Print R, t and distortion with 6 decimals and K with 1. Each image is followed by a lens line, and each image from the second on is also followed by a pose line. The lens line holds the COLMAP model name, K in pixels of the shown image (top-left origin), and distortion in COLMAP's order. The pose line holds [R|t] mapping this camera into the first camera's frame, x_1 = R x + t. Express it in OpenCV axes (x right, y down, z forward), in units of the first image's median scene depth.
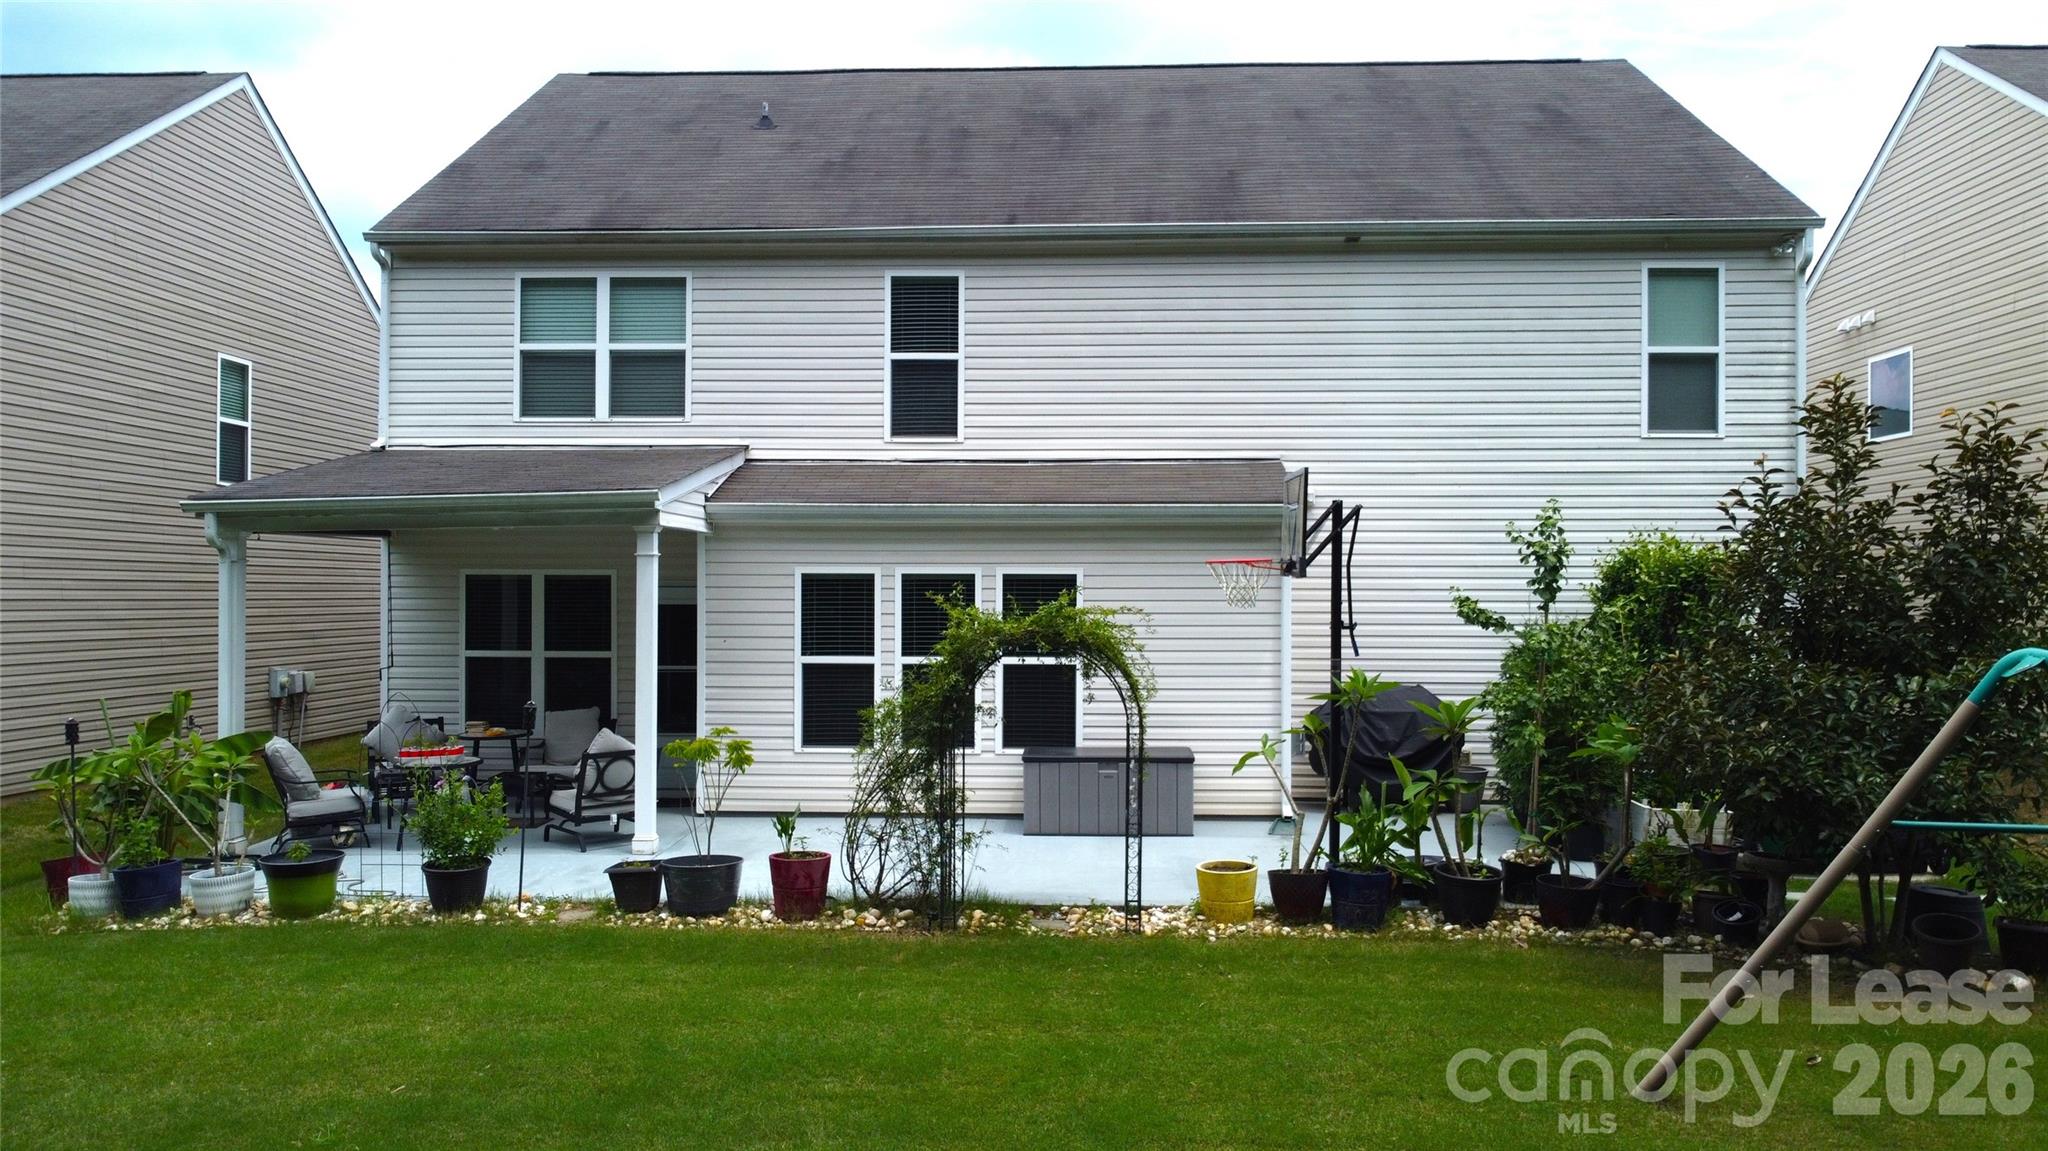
lens RADIAL K [[1518.2, 0, 1024.0], [0, 1518.2, 575.5], [0, 0, 1]] dist [-0.007320, -0.002286]
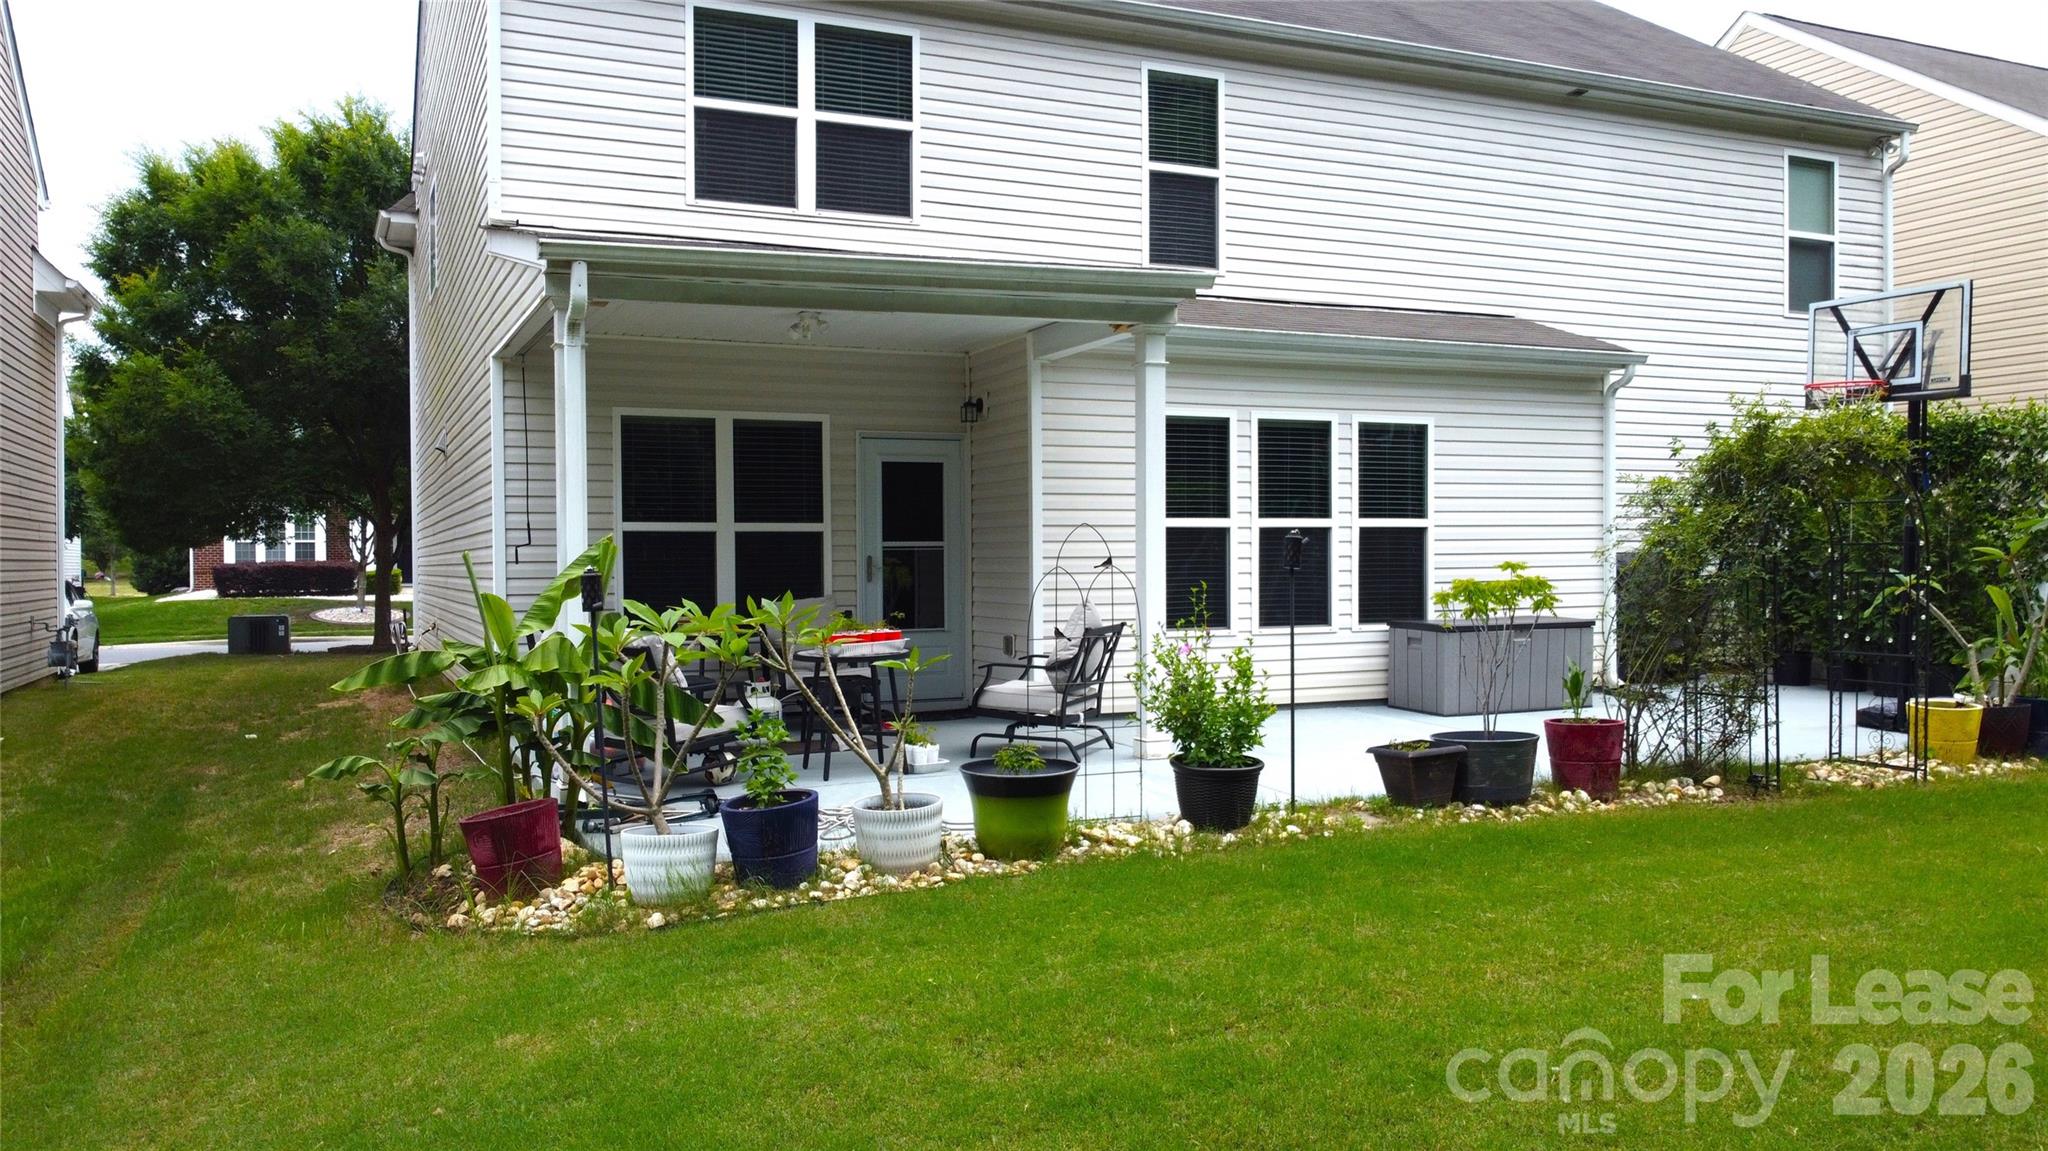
lens RADIAL K [[1551.1, 0, 1024.9], [0, 1551.1, 527.4], [0, 0, 1]] dist [0.001199, 0.001919]
pose [[0.893375, -0.000563, 0.449311, -0.539972], [0.007078, 0.999893, -0.012821, 0.064118], [-0.449256, 0.014634, 0.893283, 0.281644]]
